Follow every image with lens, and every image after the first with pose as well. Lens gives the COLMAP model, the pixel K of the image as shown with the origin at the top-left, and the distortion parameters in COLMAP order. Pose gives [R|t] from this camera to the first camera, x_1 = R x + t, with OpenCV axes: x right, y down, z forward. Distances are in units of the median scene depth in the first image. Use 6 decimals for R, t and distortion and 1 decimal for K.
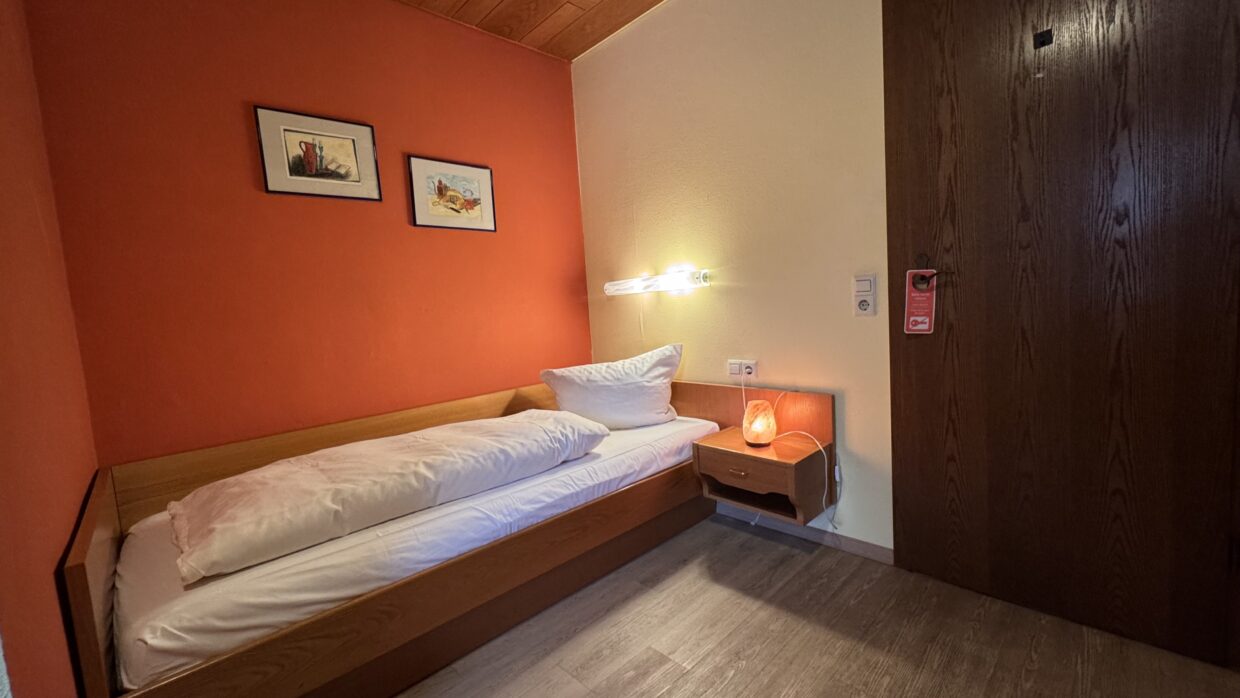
lens RADIAL K [[503.7, 0, 620.0], [0, 503.7, 349.0], [0, 0, 1]] dist [-0.000531, -0.000058]
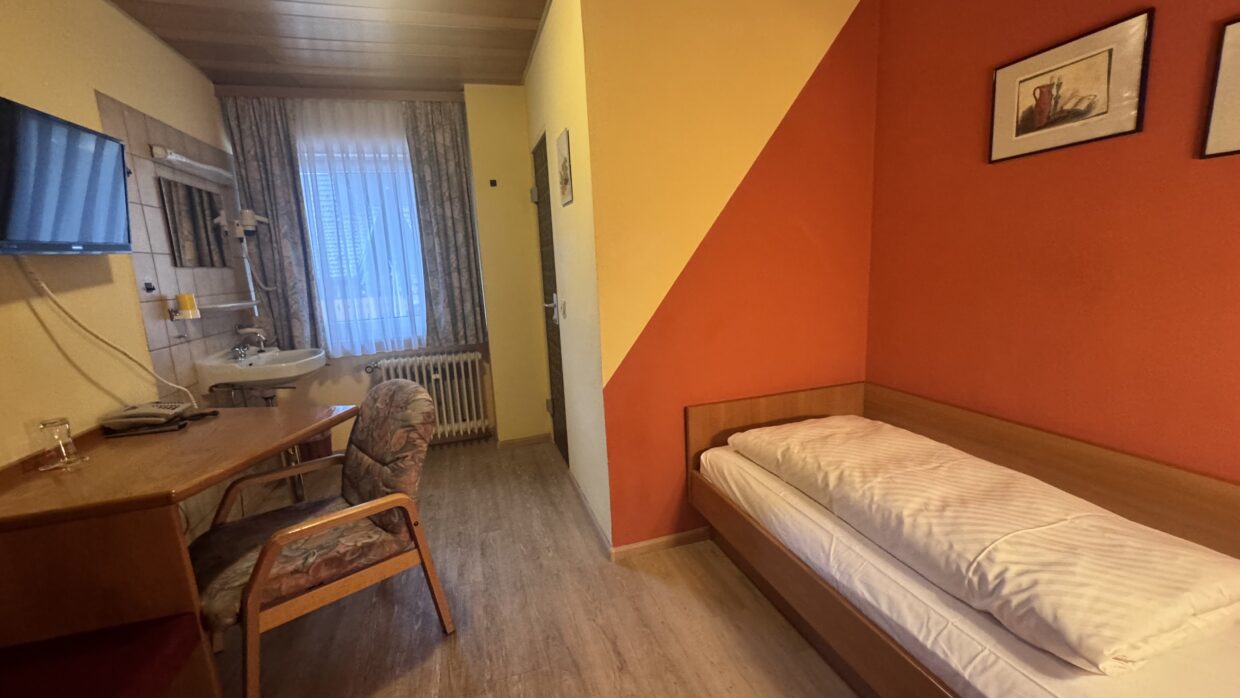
lens RADIAL K [[503.7, 0, 620.0], [0, 503.7, 349.0], [0, 0, 1]] dist [-0.000531, -0.000058]
pose [[-0.443610, 0.238081, -0.864018, 0.492035], [0.000771, 0.964170, 0.265282, -0.221183], [0.896220, 0.117015, -0.427899, 0.801868]]
